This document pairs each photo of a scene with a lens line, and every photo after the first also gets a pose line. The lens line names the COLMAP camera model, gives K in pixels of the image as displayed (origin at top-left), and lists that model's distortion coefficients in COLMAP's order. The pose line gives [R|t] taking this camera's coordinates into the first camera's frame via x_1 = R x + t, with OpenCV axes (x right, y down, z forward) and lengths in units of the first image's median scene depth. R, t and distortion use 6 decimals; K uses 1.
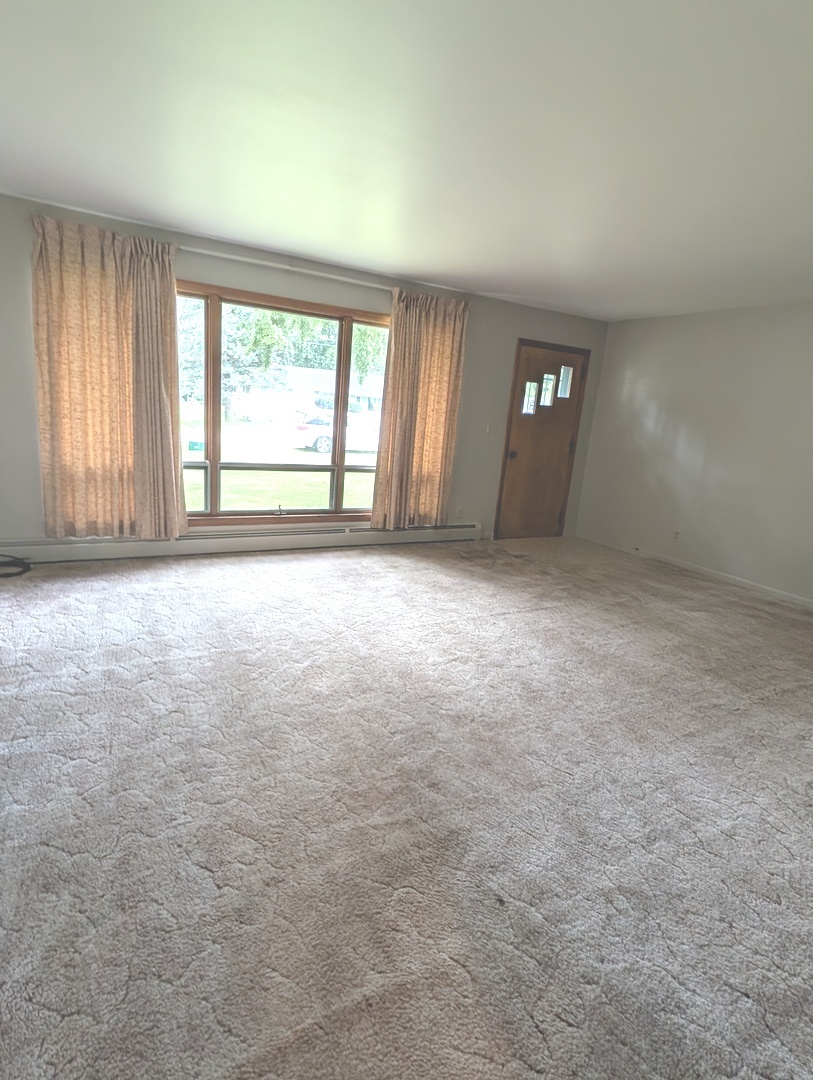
lens RADIAL K [[543.8, 0, 406.5], [0, 543.8, 540.0], [0, 0, 1]] dist [0.000477, 0.000060]
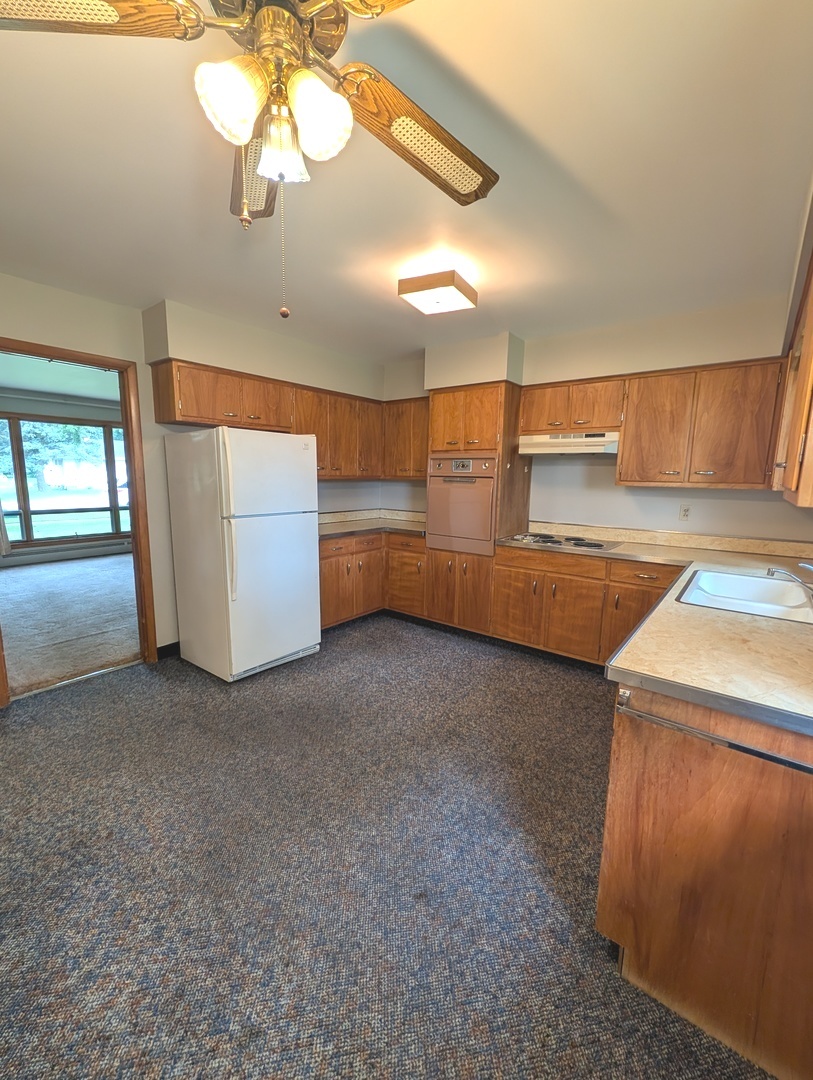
lens RADIAL K [[469.2, 0, 441.7], [0, 469.2, 540.7], [0, 0, 1]] dist [0.000990, 0.000482]
pose [[0.922063, -0.130425, 0.364403, 0.309107], [0.154676, 0.987233, -0.038039, 0.210297], [-0.354790, 0.091439, 0.930464, -0.849643]]
